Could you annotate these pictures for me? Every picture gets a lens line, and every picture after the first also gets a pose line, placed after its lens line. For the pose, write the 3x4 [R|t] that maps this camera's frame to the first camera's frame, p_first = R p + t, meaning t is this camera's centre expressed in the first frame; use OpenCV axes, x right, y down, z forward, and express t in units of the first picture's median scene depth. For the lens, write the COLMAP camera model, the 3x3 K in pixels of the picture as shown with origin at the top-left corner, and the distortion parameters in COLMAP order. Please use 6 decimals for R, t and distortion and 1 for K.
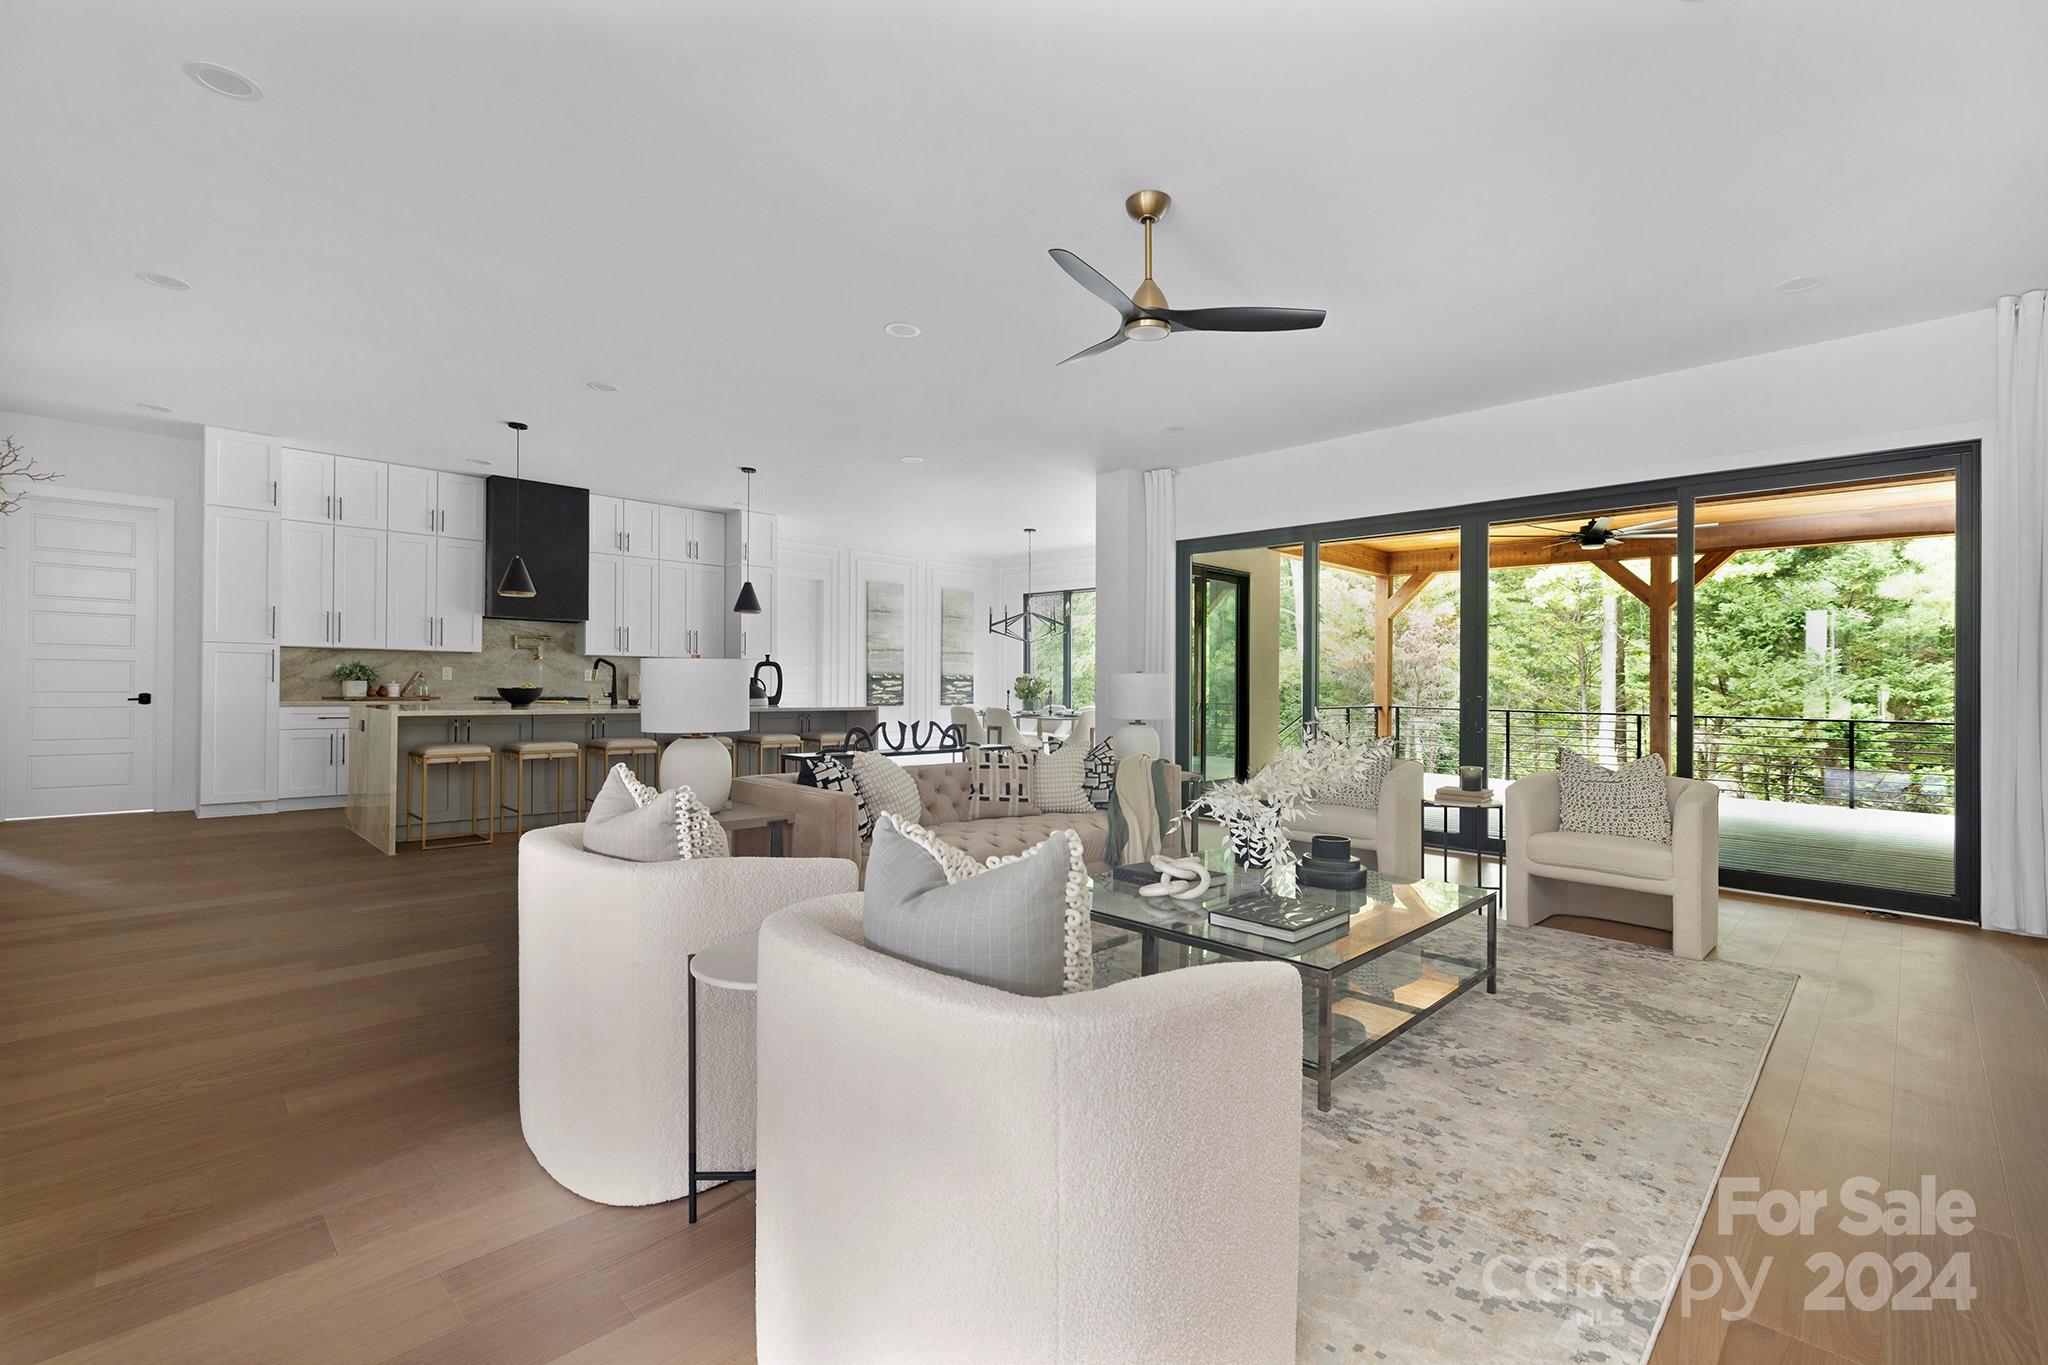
lens RADIAL K [[916.4, 0, 1048.7], [0, 916.4, 680.2], [0, 0, 1]] dist [-0.000766, 0.000027]
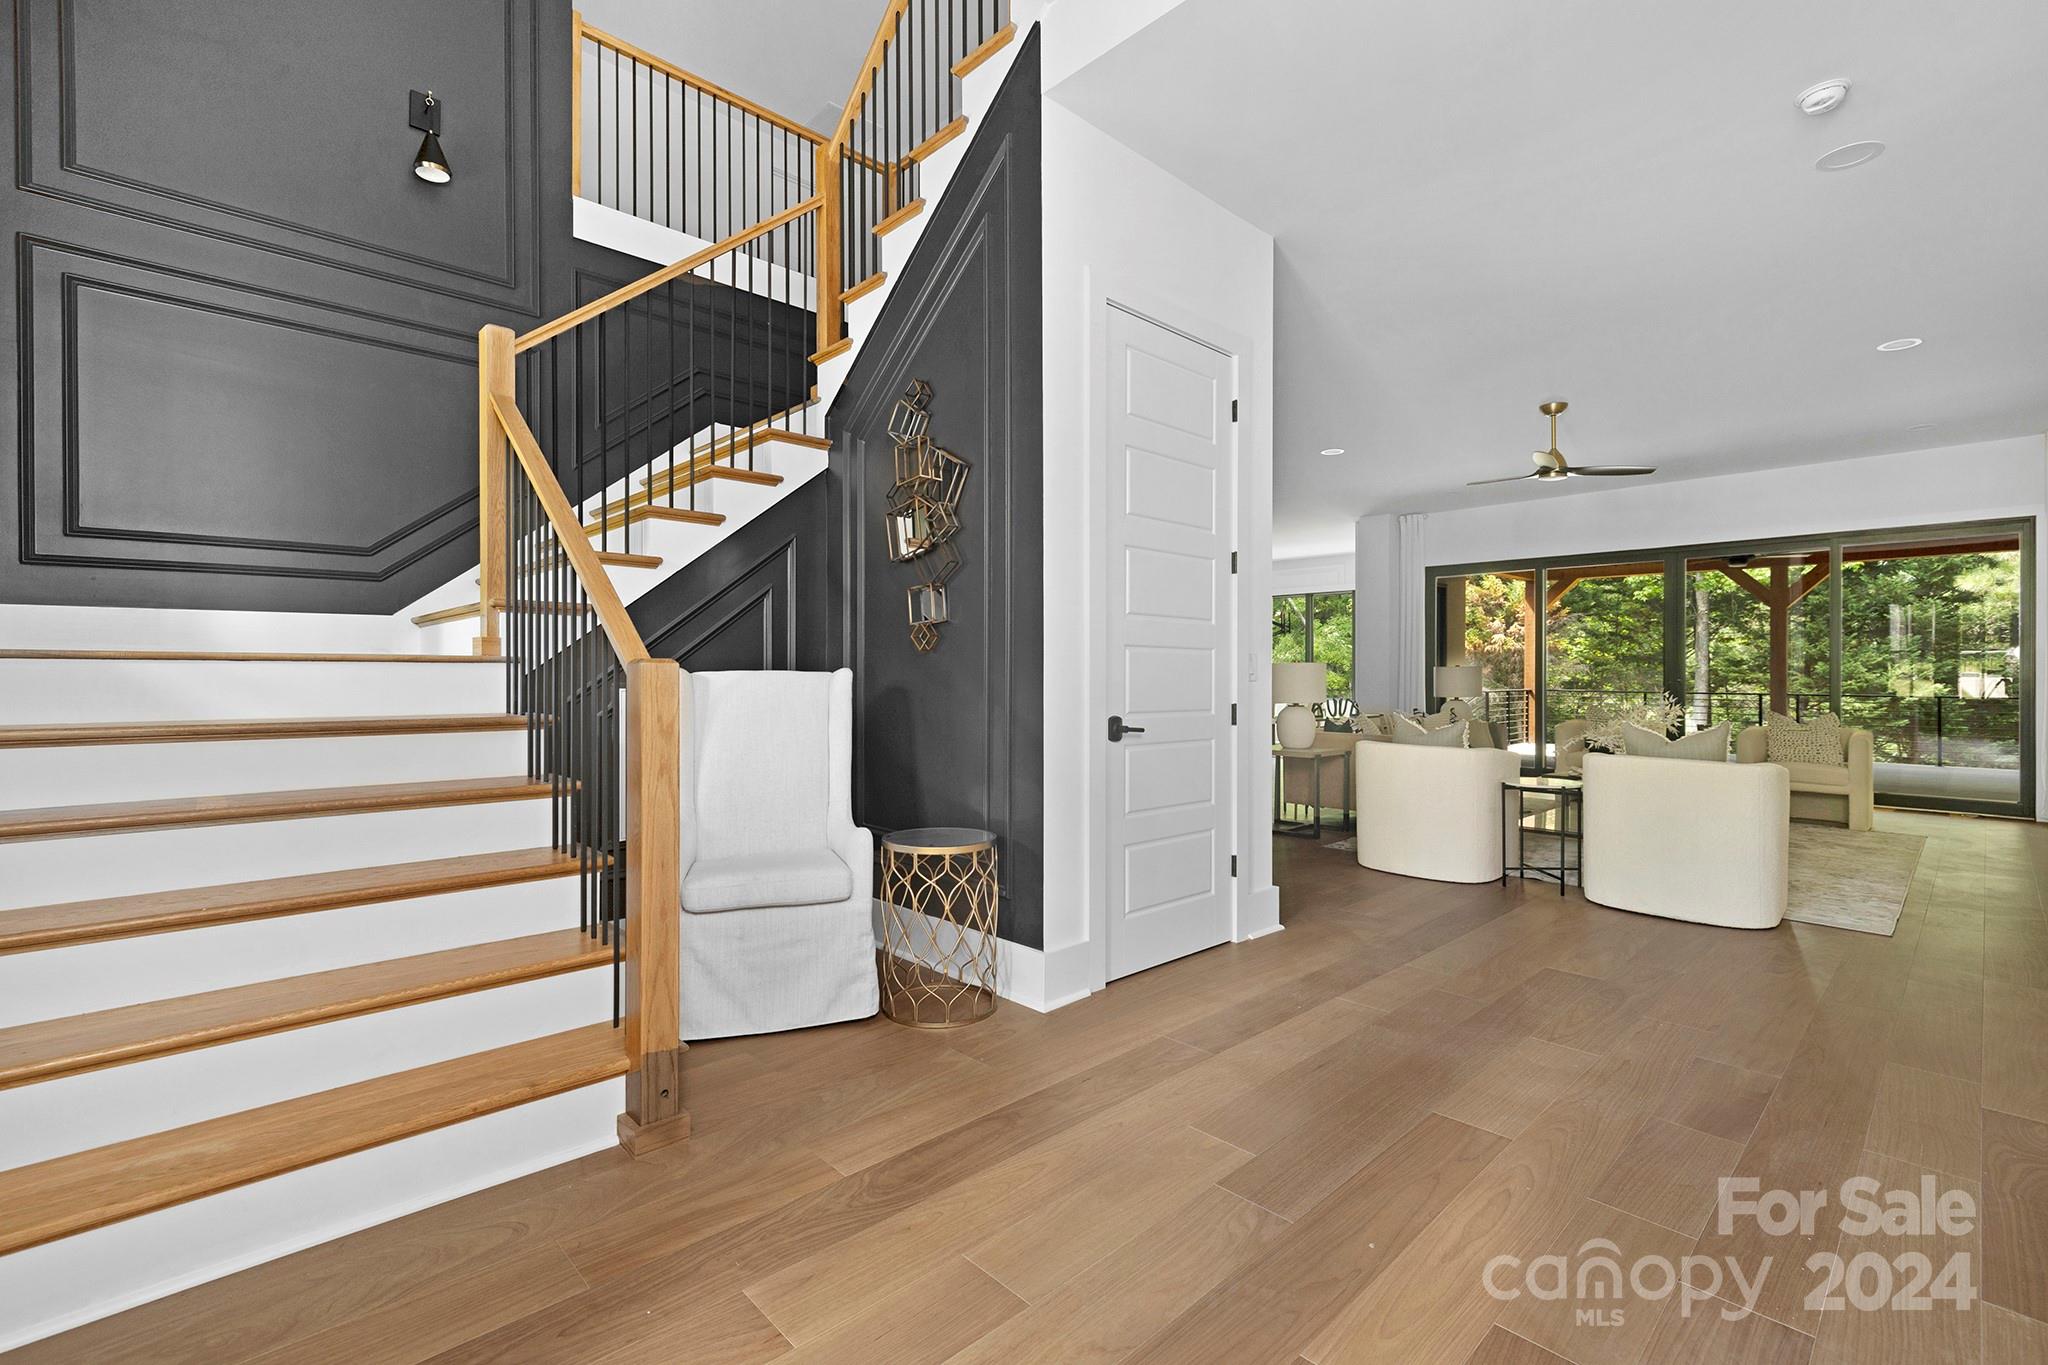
lens RADIAL K [[916.4, 0, 1048.7], [0, 916.4, 680.2], [0, 0, 1]] dist [-0.000766, 0.000027]
pose [[0.999180, -0.008000, -0.039688, -0.312725], [0.008540, 0.999873, 0.013463, -0.006678], [0.039576, -0.013791, 0.999121, -0.322739]]
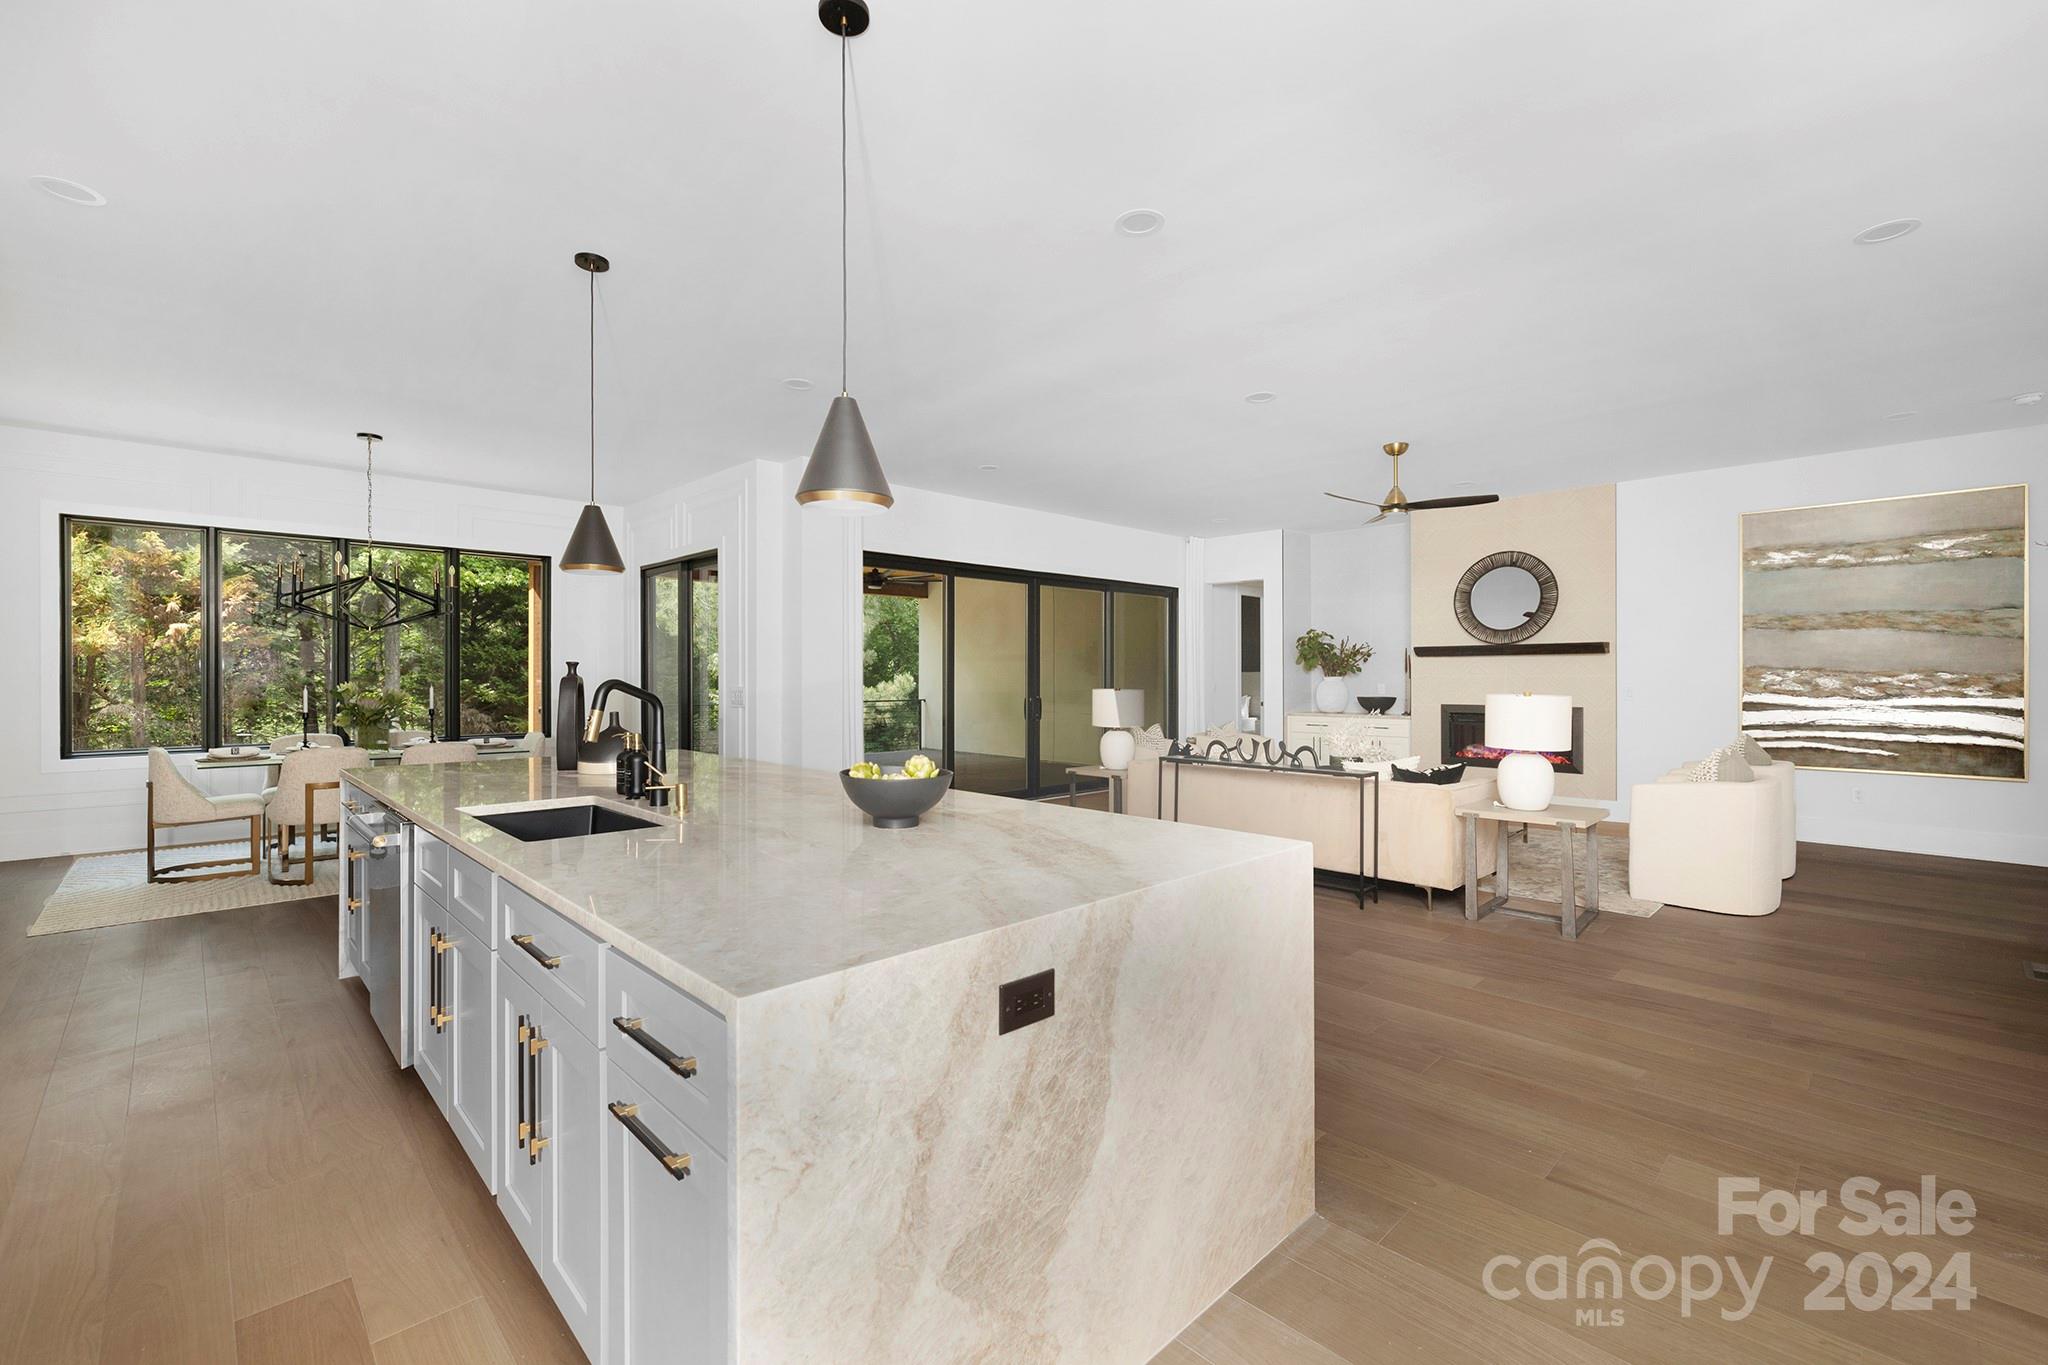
lens RADIAL K [[868.1, 0, 1019.5], [0, 868.1, 669.9], [0, 0, 1]] dist [-0.000796, -0.000020]
pose [[0.045787, -0.006595, 0.998929, -0.688417], [-0.006241, 0.999957, 0.006888, -0.026611], [-0.998932, -0.006550, 0.045744, 0.699186]]
